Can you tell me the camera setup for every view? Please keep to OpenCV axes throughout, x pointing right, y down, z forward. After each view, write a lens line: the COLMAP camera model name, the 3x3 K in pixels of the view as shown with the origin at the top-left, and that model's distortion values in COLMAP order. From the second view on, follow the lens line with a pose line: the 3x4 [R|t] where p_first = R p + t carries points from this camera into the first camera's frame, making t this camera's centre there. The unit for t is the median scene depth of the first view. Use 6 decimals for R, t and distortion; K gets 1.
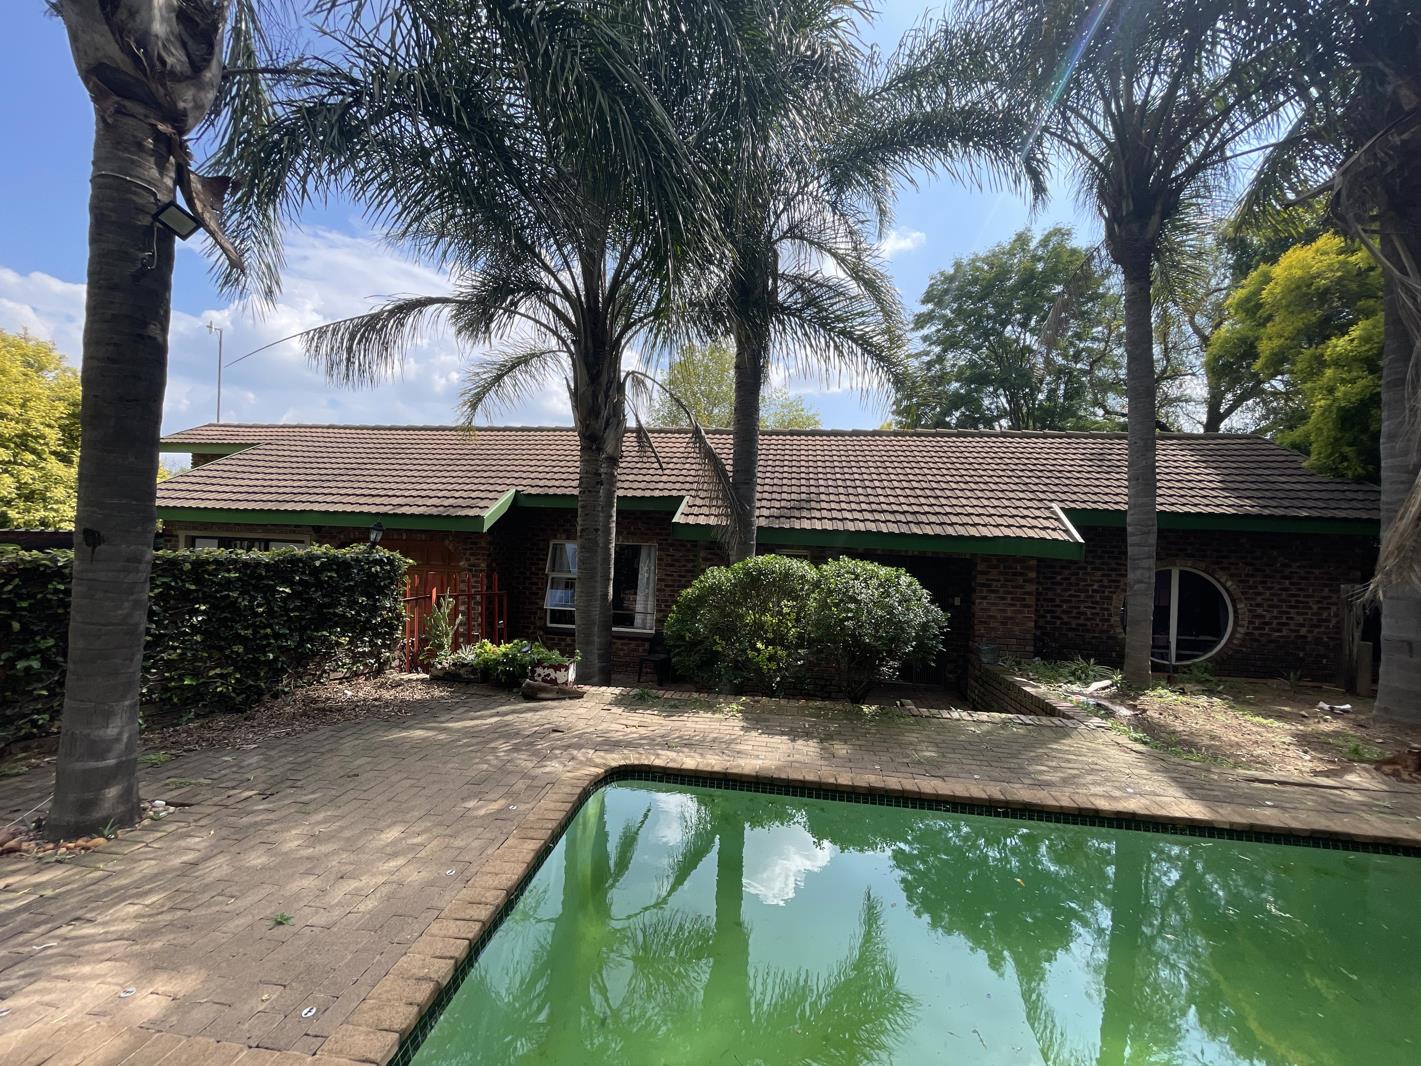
lens RADIAL K [[575.8, 0, 706.6], [0, 575.8, 534.4], [0, 0, 1]] dist [-0.001739, -0.000330]
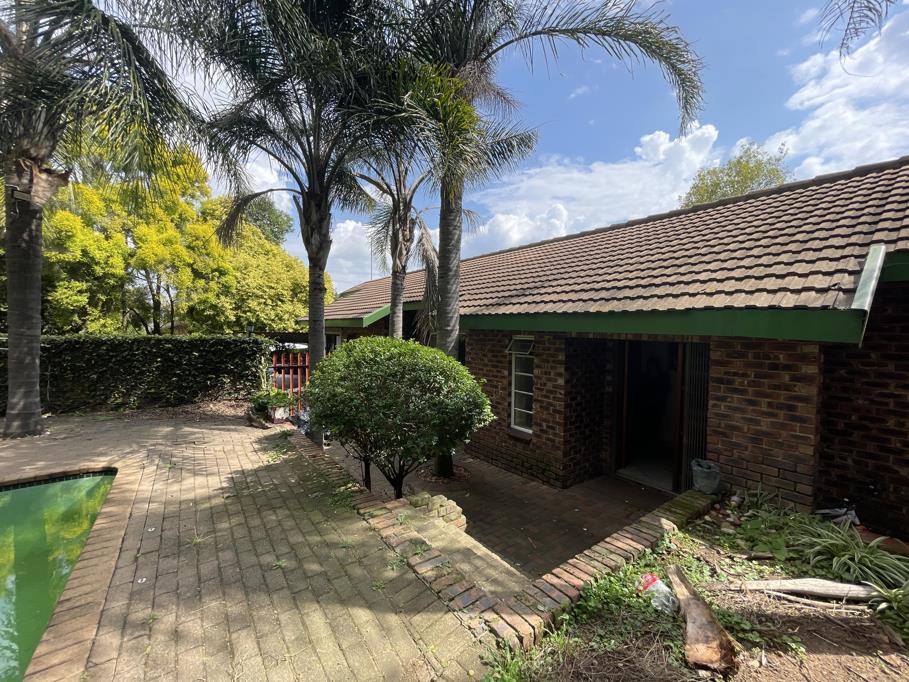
lens RADIAL K [[368.4, 0, 453.8], [0, 368.4, 341.7], [0, 0, 1]] dist [-0.001739, -0.000330]
pose [[0.707963, -0.001824, -0.706247, 0.609412], [0.012866, 0.999864, 0.010315, 0.033847], [0.706132, -0.016390, 0.707890, 0.484854]]
